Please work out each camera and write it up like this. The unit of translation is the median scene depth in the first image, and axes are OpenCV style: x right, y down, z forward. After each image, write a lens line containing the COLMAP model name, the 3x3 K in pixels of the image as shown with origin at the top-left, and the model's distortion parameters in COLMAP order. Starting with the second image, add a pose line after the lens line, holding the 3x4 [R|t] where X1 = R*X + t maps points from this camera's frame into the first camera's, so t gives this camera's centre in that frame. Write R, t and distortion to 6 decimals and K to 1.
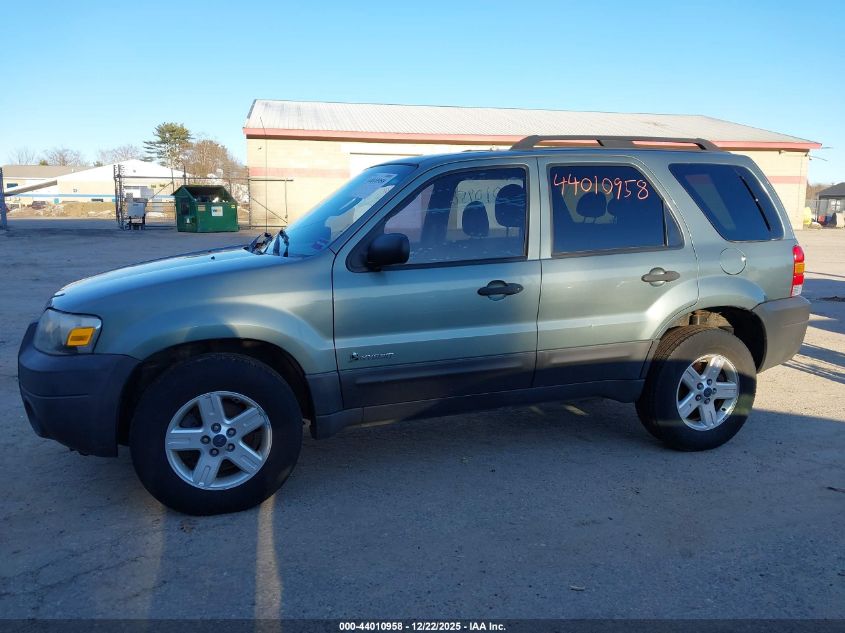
lens RADIAL K [[668.1, 0, 420.5], [0, 668.1, 318.2], [0, 0, 1]] dist [0.083756, -0.115648]
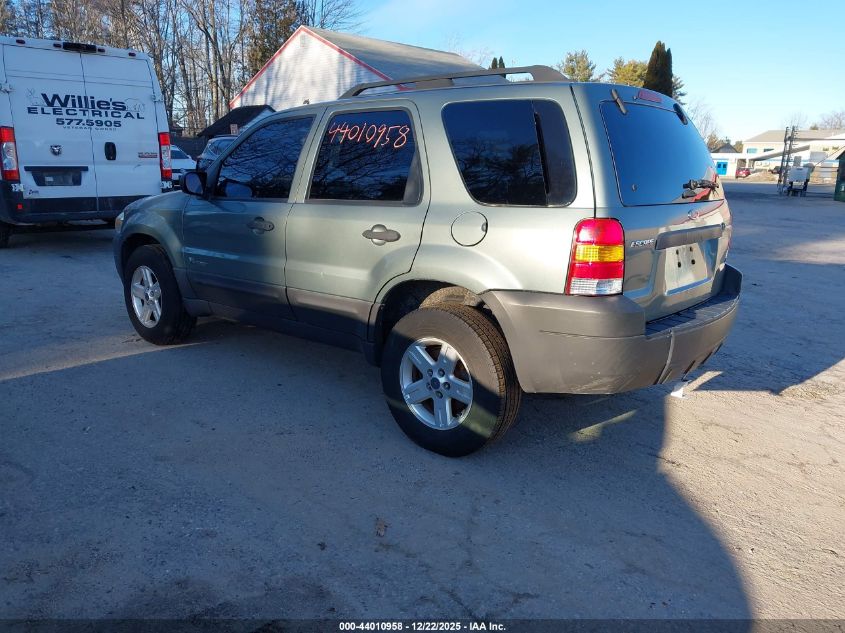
lens RADIAL K [[668.1, 0, 420.5], [0, 668.1, 318.2], [0, 0, 1]] dist [0.083756, -0.115648]
pose [[0.483815, 0.200754, -0.851834, 1.194907], [-0.159961, 0.977223, 0.139452, -0.087414], [0.860427, 0.068791, 0.504908, 0.614635]]
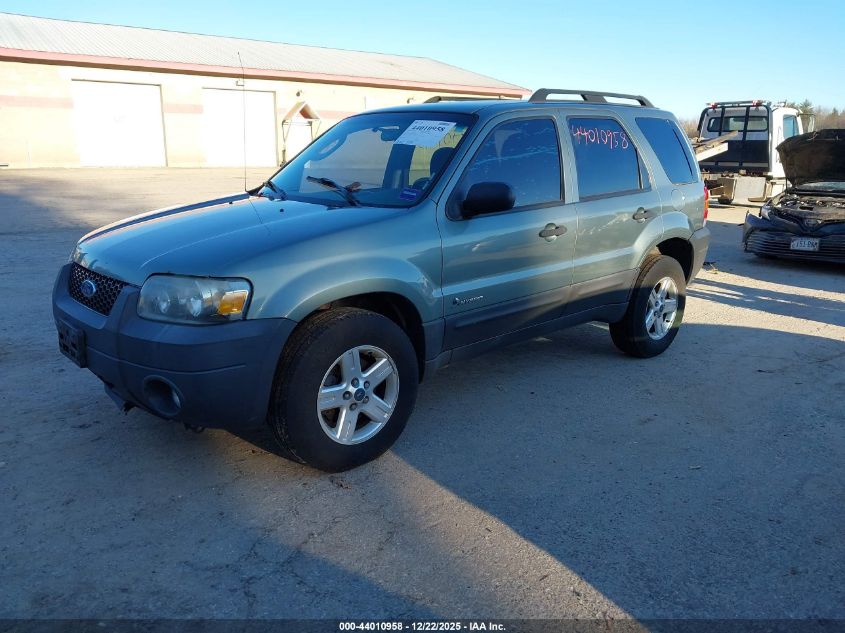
lens RADIAL K [[668.1, 0, 420.5], [0, 668.1, 318.2], [0, 0, 1]] dist [0.083756, -0.115648]
pose [[0.920678, -0.092071, 0.379309, -0.488040], [0.058013, 0.993266, 0.100287, -0.023111], [-0.385988, -0.070327, 0.919819, 0.040421]]
